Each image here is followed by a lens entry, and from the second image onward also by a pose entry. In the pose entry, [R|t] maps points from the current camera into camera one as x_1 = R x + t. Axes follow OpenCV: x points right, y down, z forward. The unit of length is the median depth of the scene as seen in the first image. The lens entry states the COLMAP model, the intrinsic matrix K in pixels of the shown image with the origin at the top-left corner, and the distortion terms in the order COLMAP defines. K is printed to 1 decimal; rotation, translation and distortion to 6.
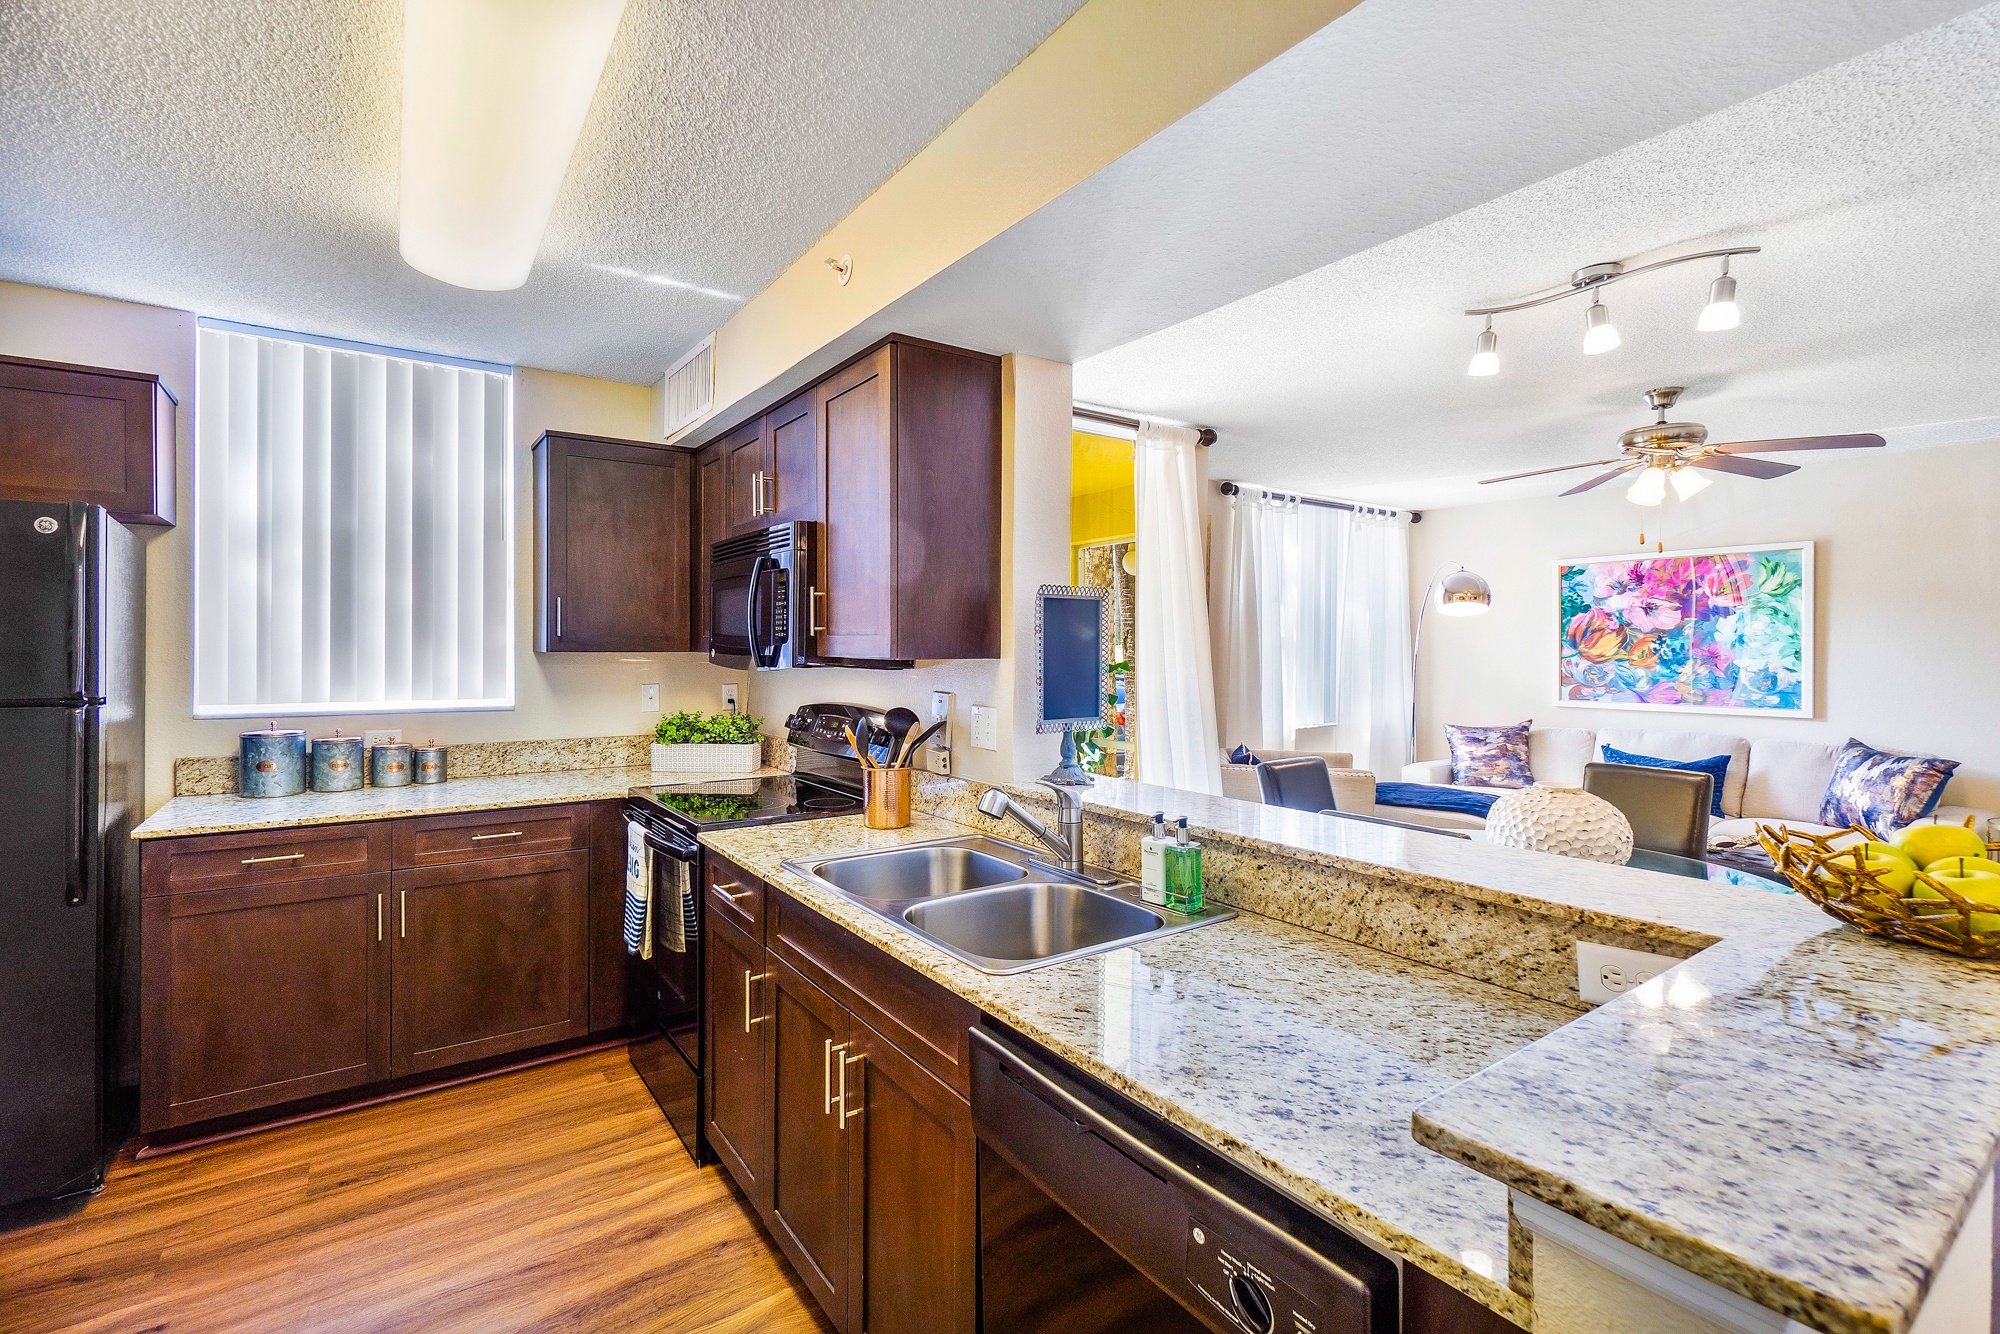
lens RADIAL K [[874.2, 0, 1014.0], [0, 874.2, 657.6], [0, 0, 1]] dist [-0.000751, 0.001706]
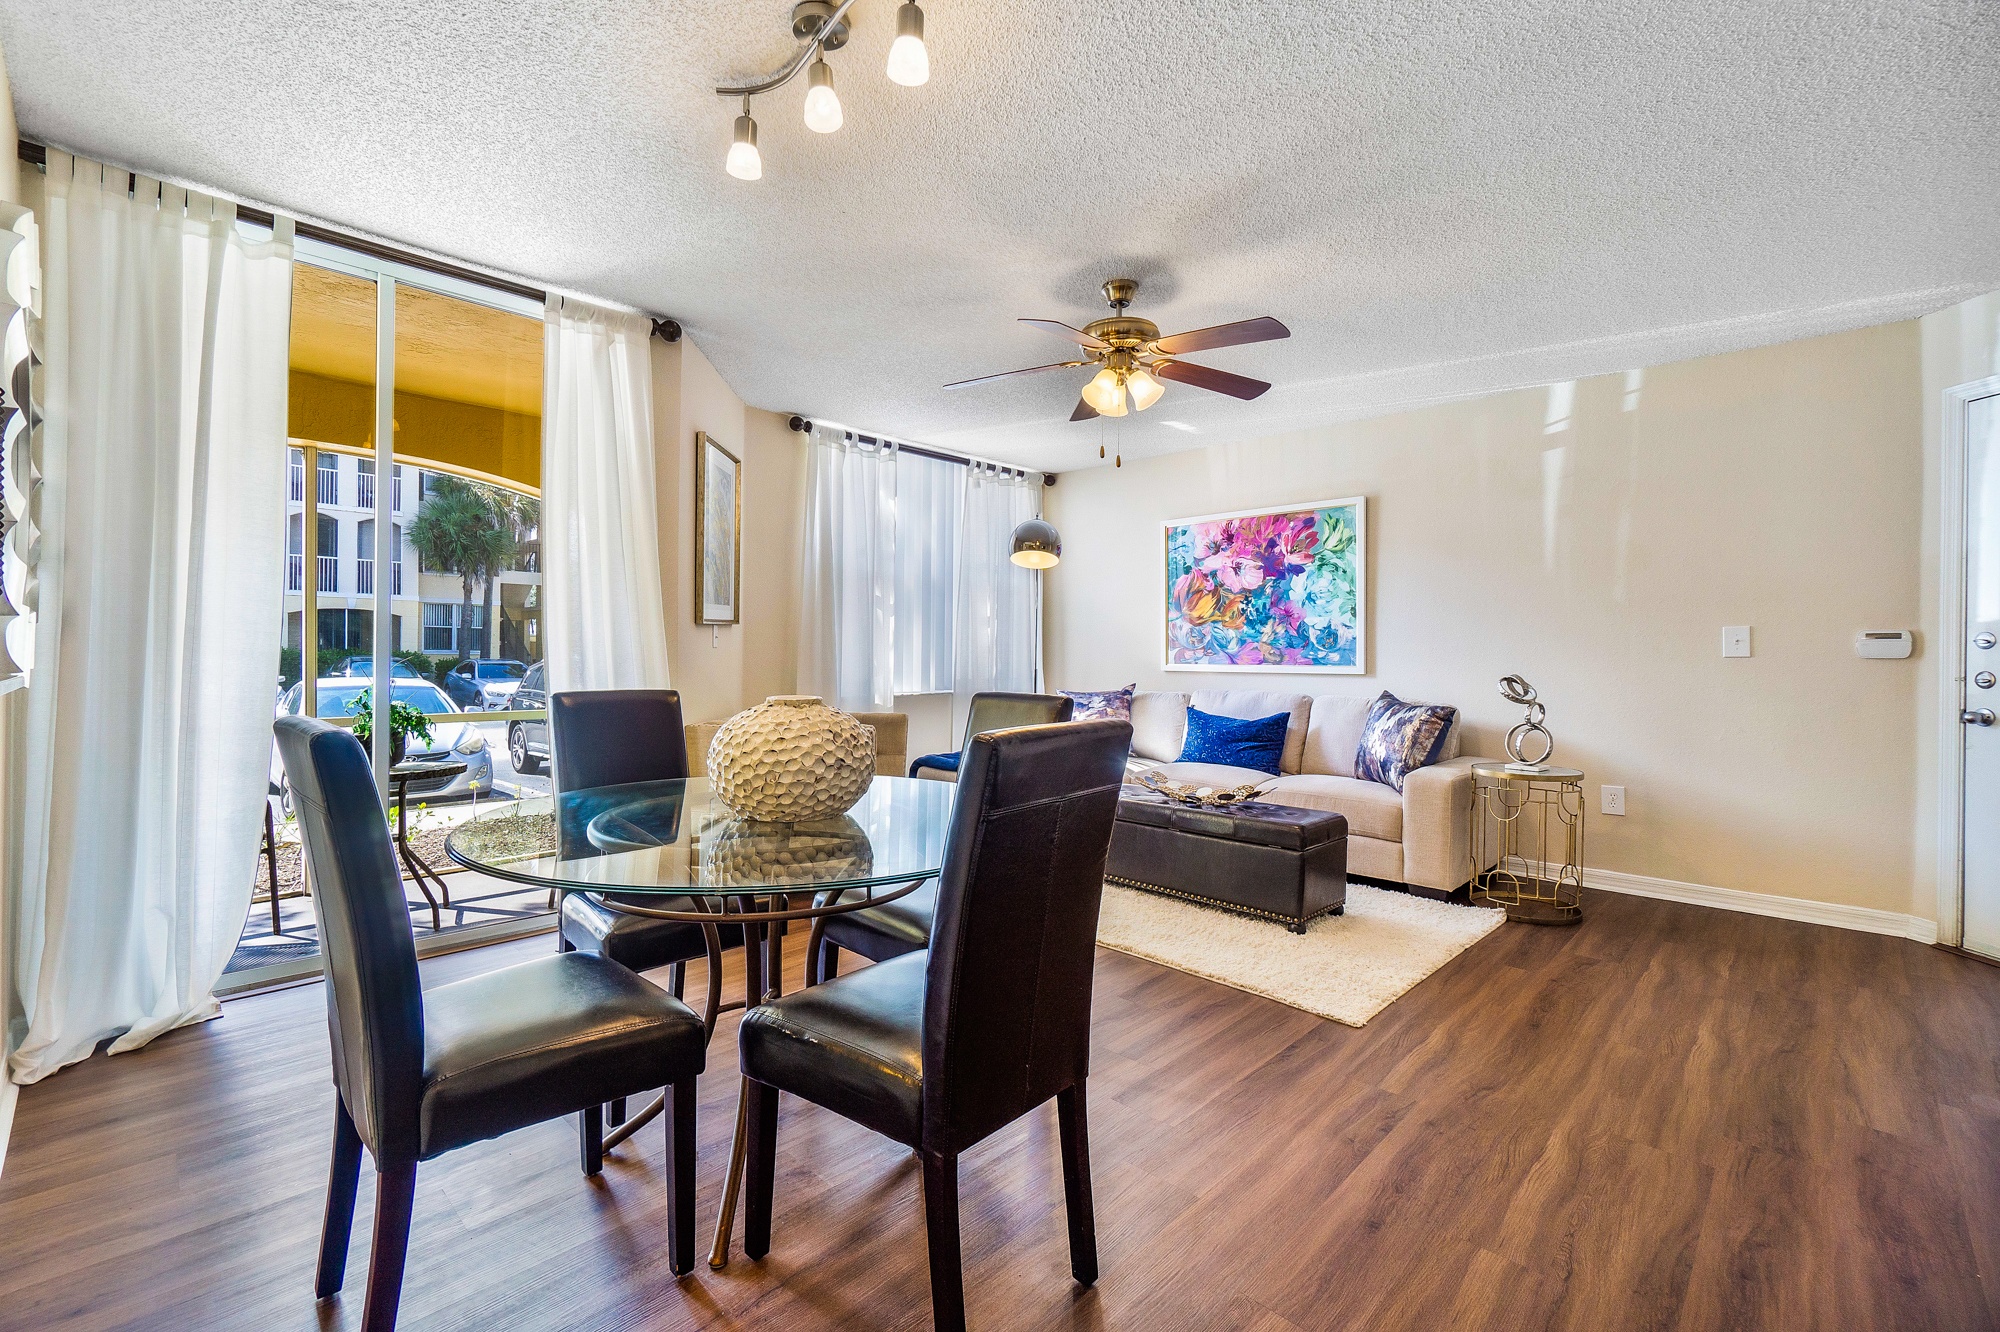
lens RADIAL K [[842.2, 0, 992.8], [0, 842.2, 663.2], [0, 0, 1]] dist [-0.006240, 0.000034]
pose [[0.986550, 0.004375, 0.163398, 0.607560], [-0.004792, 0.999986, 0.002156, 0.101728], [-0.163387, -0.002910, 0.986558, 0.219769]]
